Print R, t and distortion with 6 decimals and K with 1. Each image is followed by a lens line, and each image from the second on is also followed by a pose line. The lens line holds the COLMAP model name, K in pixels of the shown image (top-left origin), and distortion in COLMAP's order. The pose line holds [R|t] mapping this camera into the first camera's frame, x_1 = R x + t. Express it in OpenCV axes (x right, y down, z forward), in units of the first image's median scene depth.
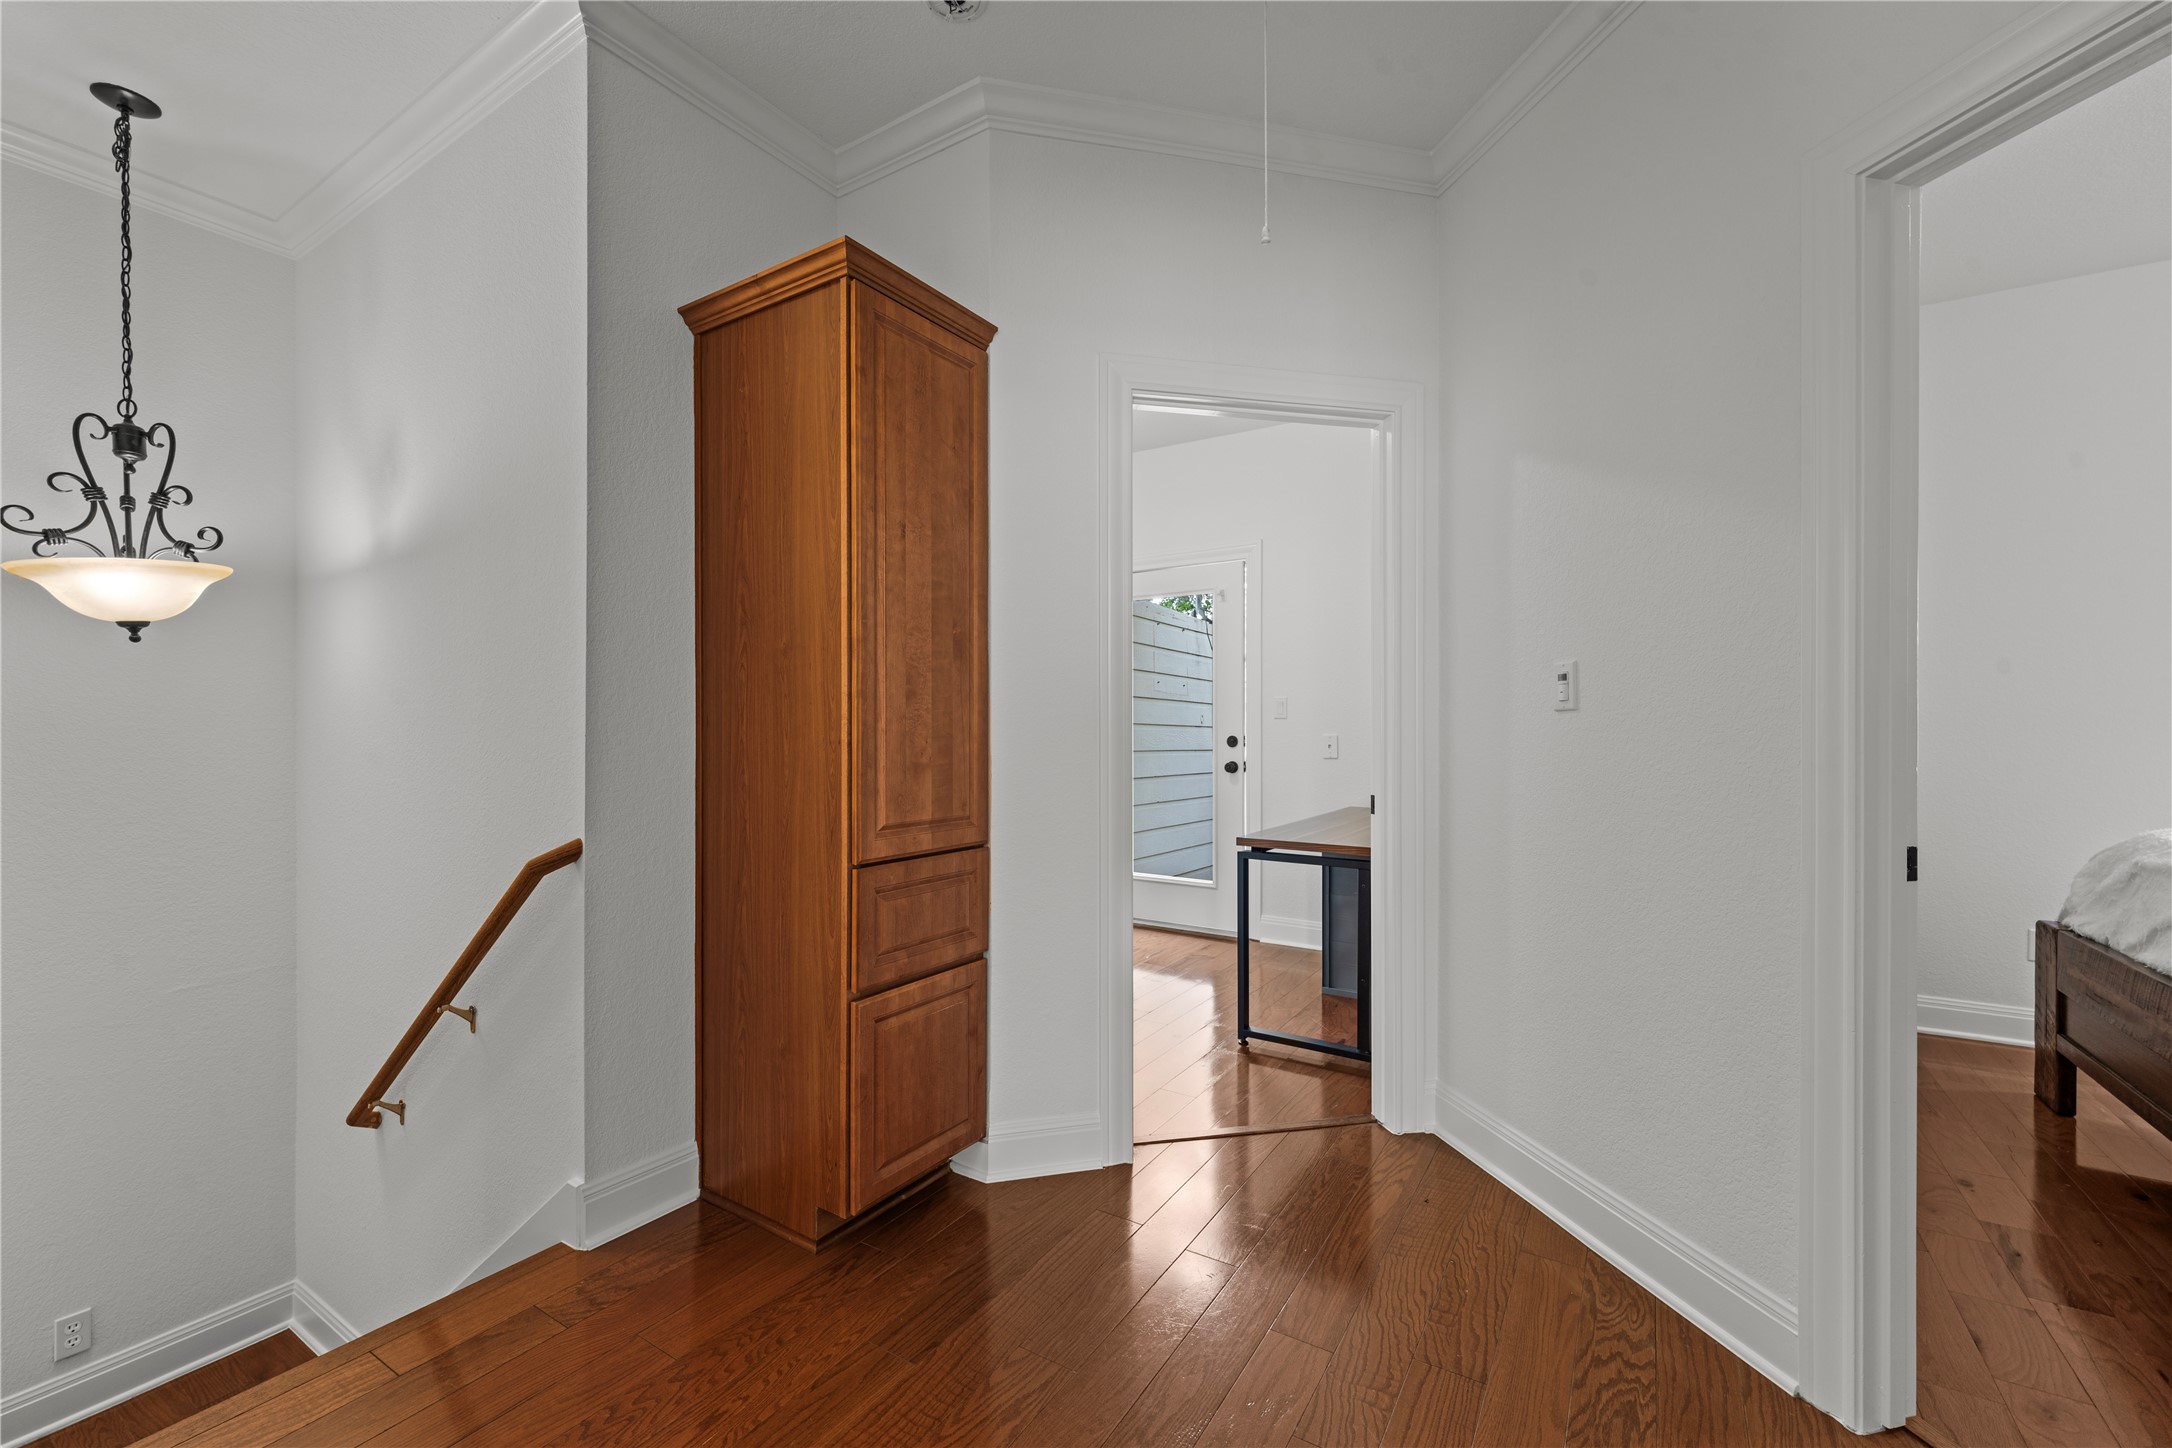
lens RADIAL K [[892.3, 0, 1087.0], [0, 892.3, 740.0], [0, 0, 1]] dist [-0.000199, 0.000109]
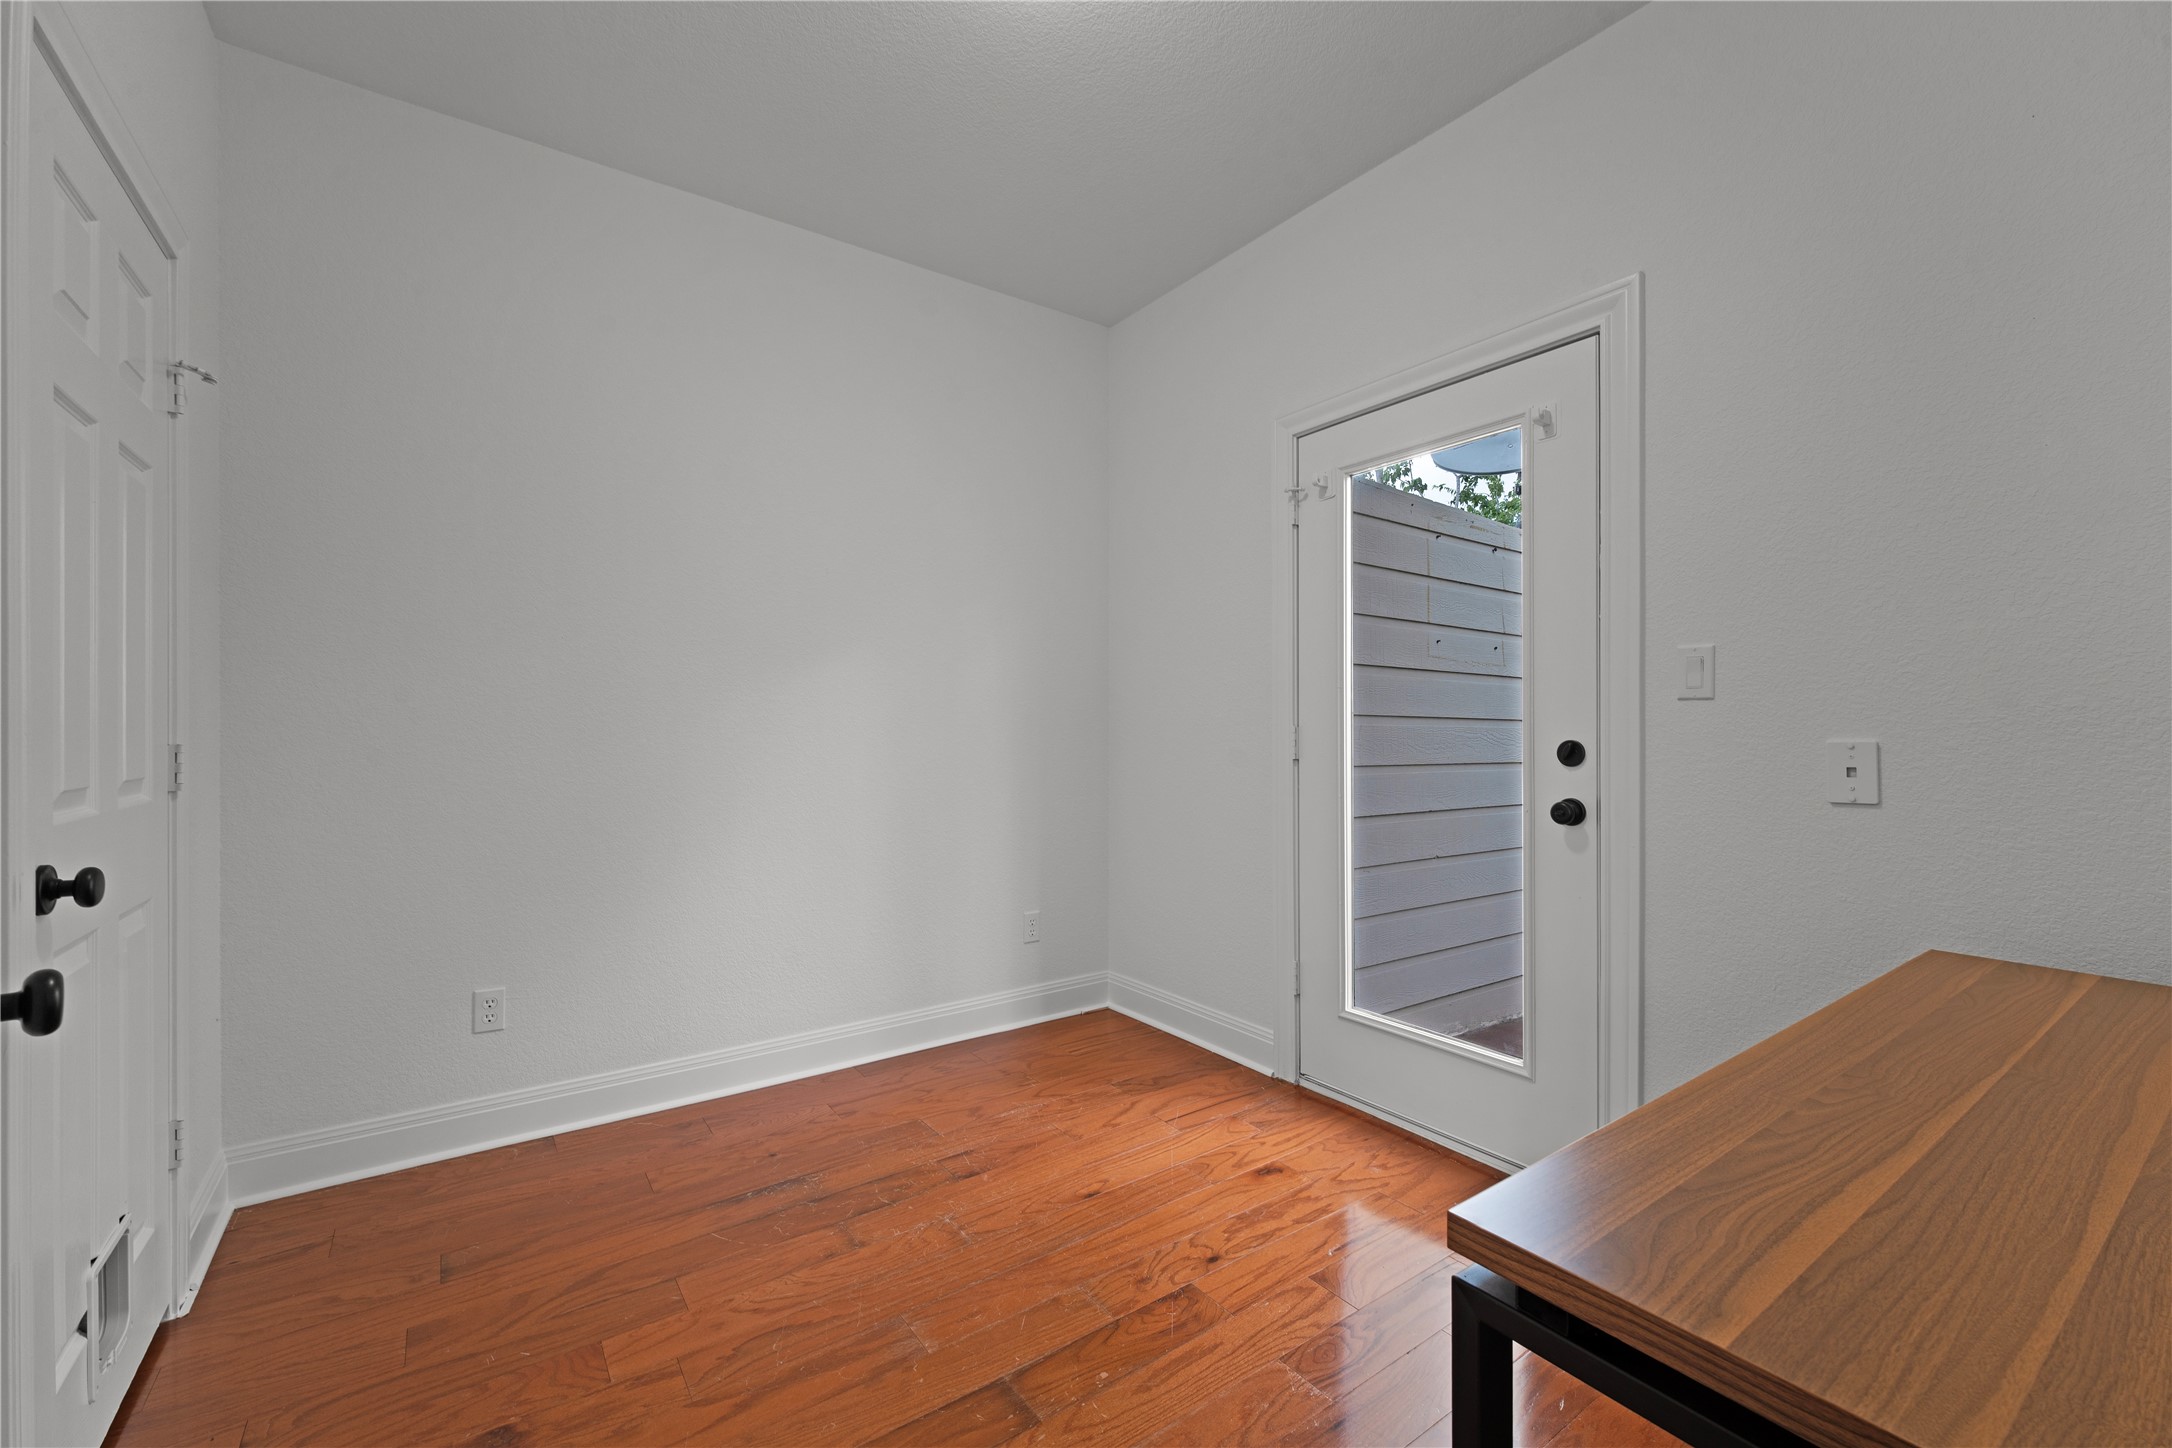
lens RADIAL K [[885.8, 0, 1081.8], [0, 885.8, 726.1], [0, 0, 1]] dist [0.003011, -0.010740]
pose [[0.920625, 0.003678, -0.390431, 0.109544], [-0.008995, 0.999890, -0.011789, -0.004880], [0.390345, 0.014365, 0.920557, 0.491194]]
